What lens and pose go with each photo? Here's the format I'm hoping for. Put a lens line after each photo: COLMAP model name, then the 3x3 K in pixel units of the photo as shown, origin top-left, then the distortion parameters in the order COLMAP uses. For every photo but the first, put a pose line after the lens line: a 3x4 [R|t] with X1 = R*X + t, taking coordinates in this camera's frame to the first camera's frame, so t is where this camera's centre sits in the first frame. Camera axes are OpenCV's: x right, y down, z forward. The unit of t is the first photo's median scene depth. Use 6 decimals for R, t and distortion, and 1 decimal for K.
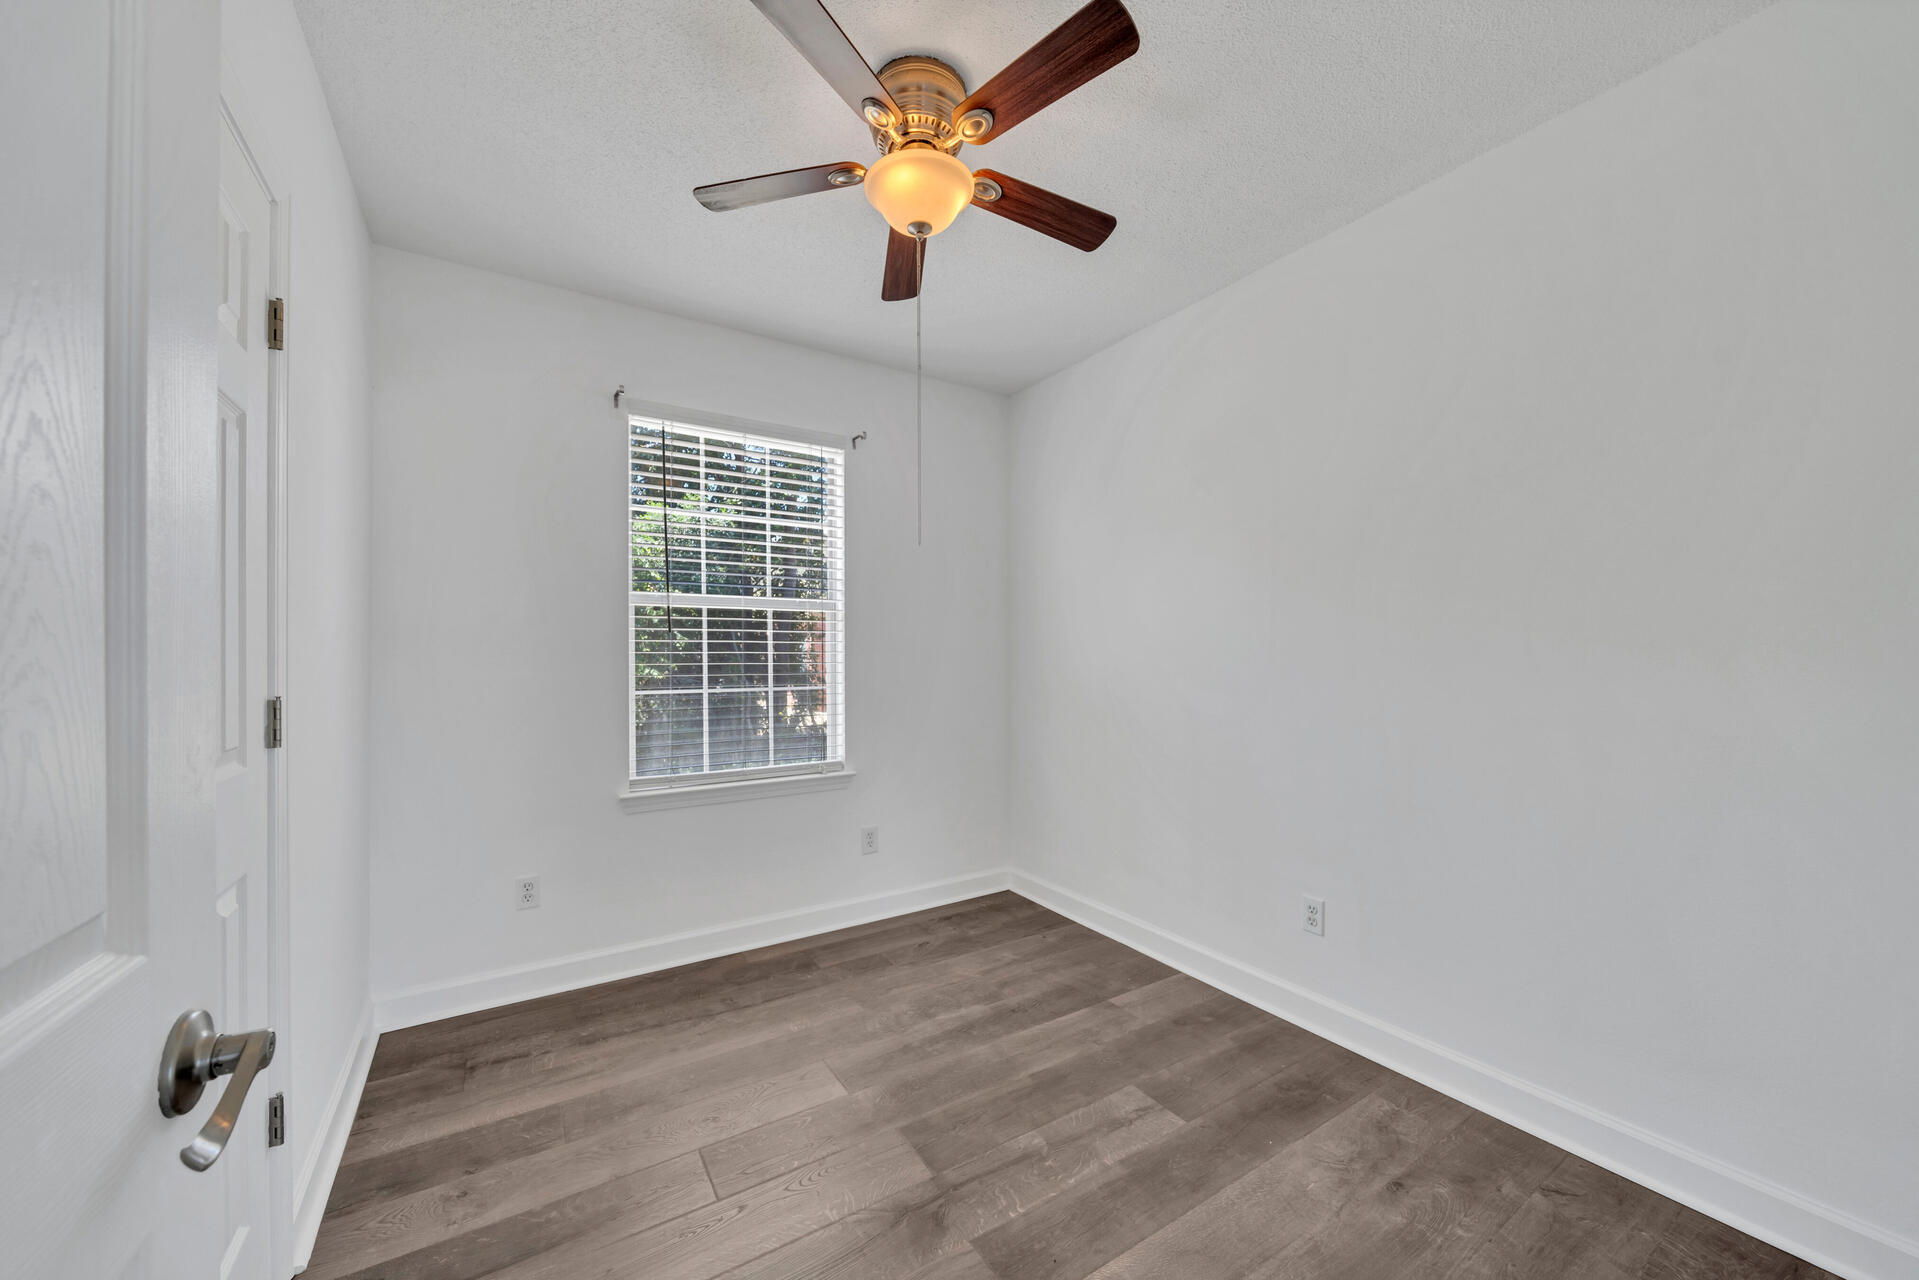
lens RADIAL K [[721.1, 0, 961.6], [0, 721.1, 647.5], [0, 0, 1]] dist [0.000283, -0.000828]
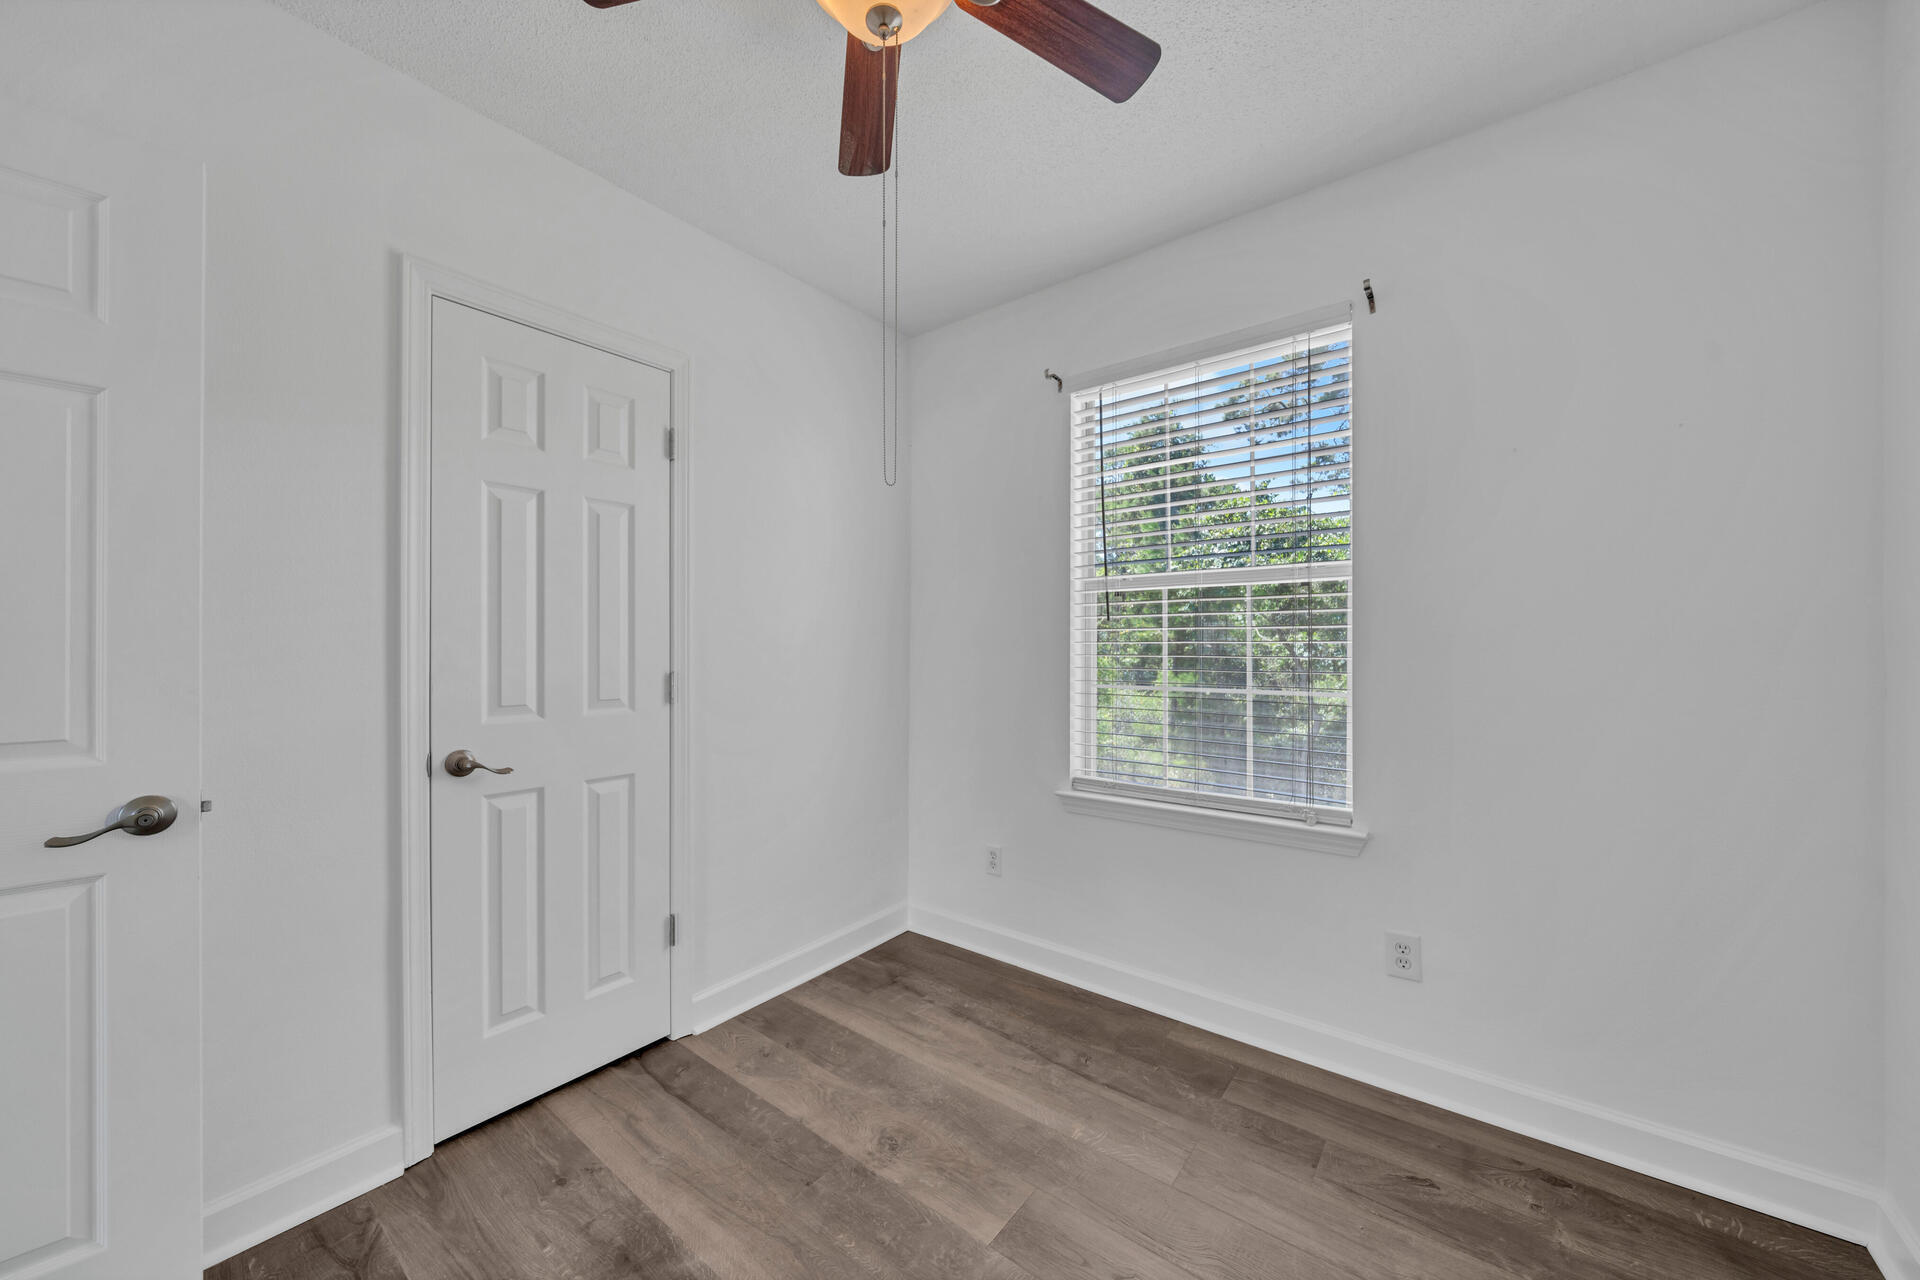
lens RADIAL K [[721.5, 0, 956.8], [0, 721.5, 643.9], [0, 0, 1]] dist [0.000283, -0.000828]
pose [[0.293293, -0.001944, -0.956021, 0.446440], [0.010182, 0.999948, 0.001090, 0.005528], [0.955968, -0.010054, 0.293297, 0.631845]]
